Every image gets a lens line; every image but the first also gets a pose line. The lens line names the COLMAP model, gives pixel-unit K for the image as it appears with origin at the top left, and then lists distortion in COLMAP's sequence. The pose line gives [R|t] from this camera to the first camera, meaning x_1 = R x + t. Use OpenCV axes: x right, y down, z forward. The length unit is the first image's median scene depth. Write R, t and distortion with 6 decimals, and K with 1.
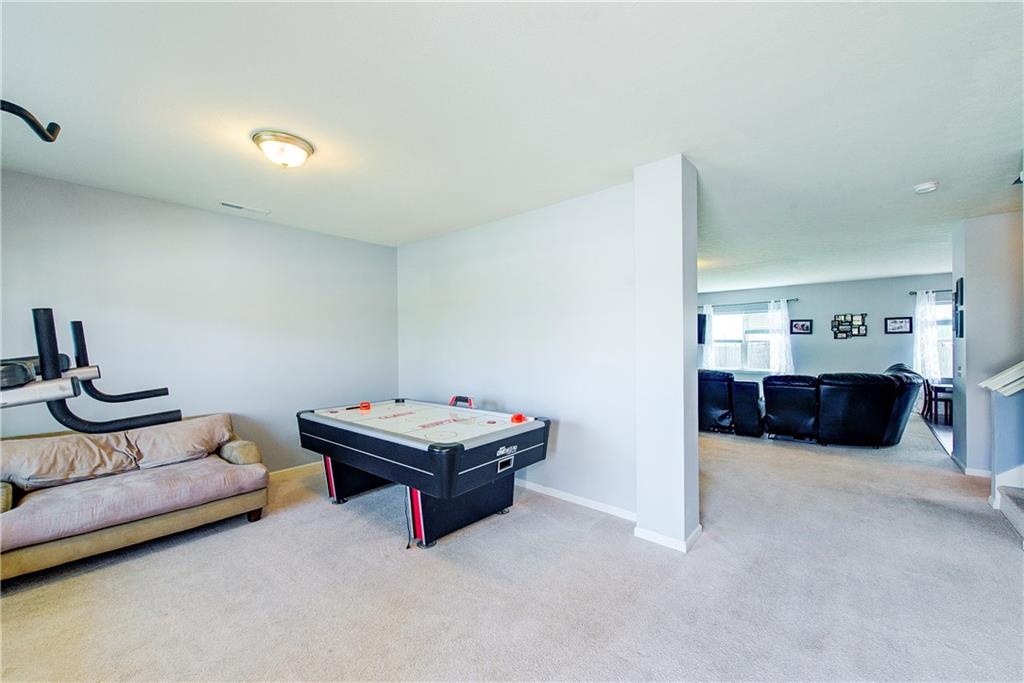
lens RADIAL K [[401.1, 0, 512.3], [0, 401.1, 343.4], [0, 0, 1]] dist [0.003494, -0.000108]
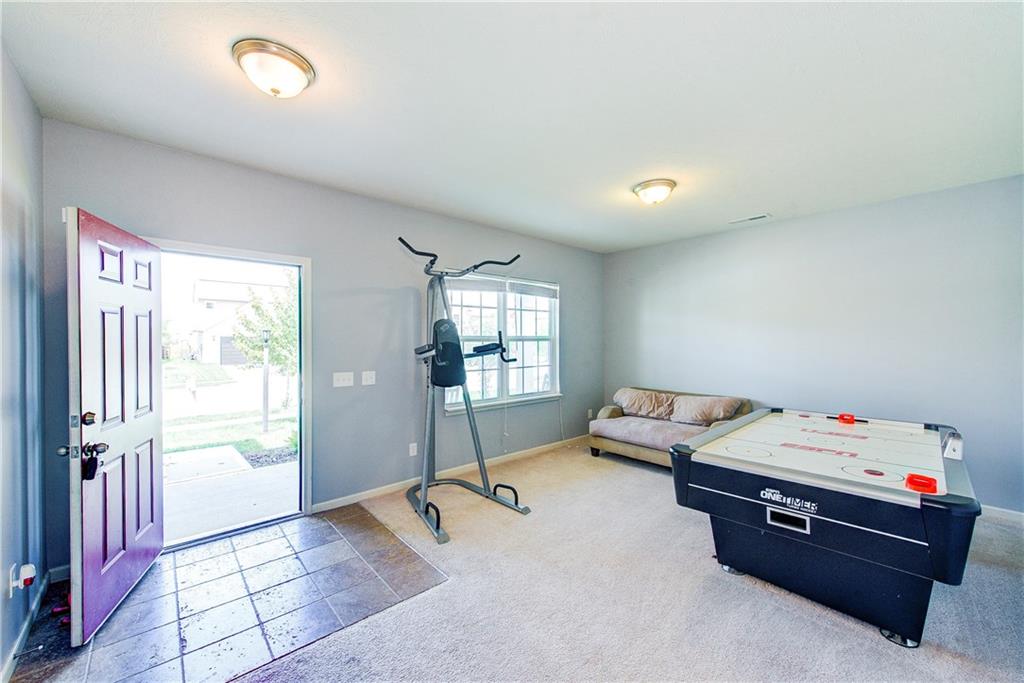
lens RADIAL K [[401.1, 0, 512.4], [0, 401.1, 344.3], [0, 0, 1]] dist [0.003494, -0.000108]
pose [[-0.123356, 0.015471, -0.992242, 0.706551], [0.001521, 0.999880, 0.015401, -0.003902], [0.992361, 0.000390, -0.123365, 0.631111]]
